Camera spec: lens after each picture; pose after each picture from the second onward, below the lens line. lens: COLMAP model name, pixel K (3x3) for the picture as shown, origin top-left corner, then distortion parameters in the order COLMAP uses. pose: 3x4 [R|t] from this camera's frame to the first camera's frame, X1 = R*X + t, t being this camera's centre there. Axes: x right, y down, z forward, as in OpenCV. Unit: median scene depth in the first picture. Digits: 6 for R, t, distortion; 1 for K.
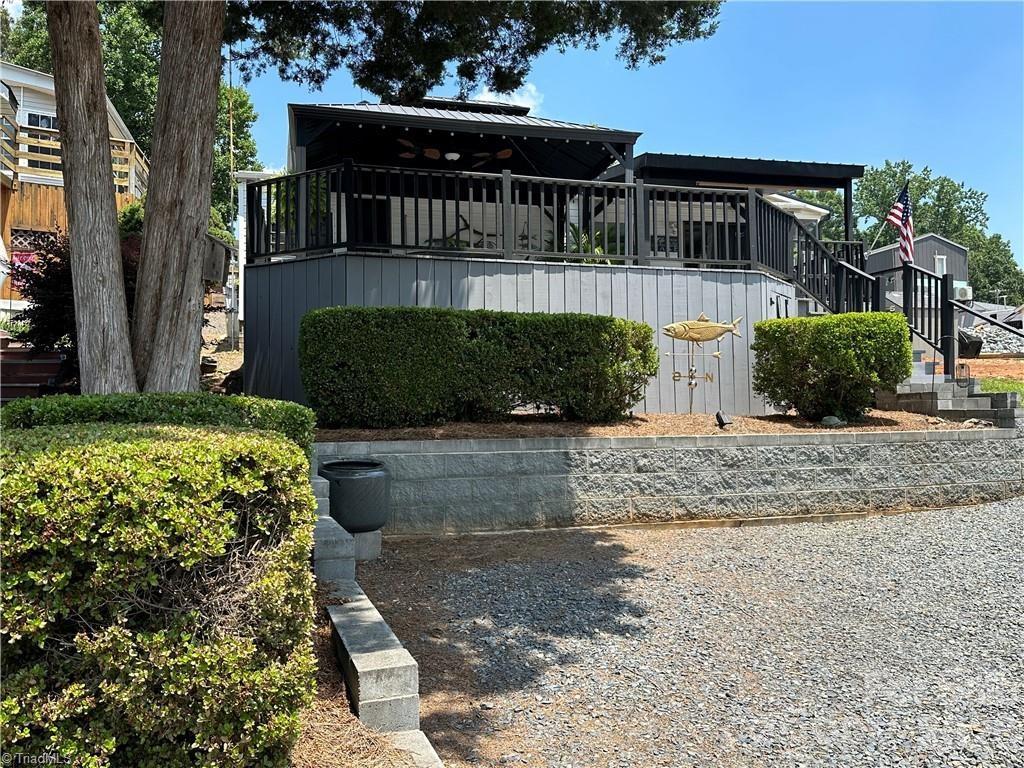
lens RADIAL K [[830.7, 0, 510.7], [0, 830.7, 375.6], [0, 0, 1]] dist [0.139060, -0.264513]
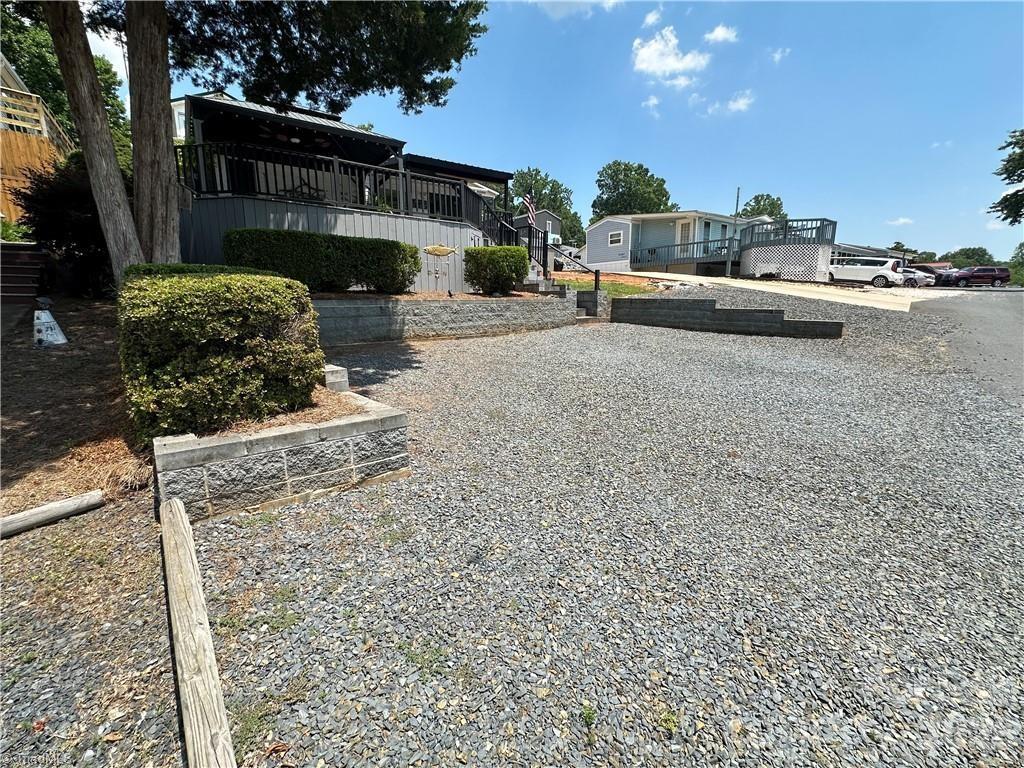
lens RADIAL K [[441.8, 0, 512.5], [0, 441.8, 383.6], [0, 0, 1]] dist [-0.002722, 0.000144]
pose [[0.924514, -0.066087, 0.375374, -0.046180], [-0.022288, 0.973794, 0.226337, 0.016245], [-0.380495, -0.217618, 0.898813, -0.148669]]
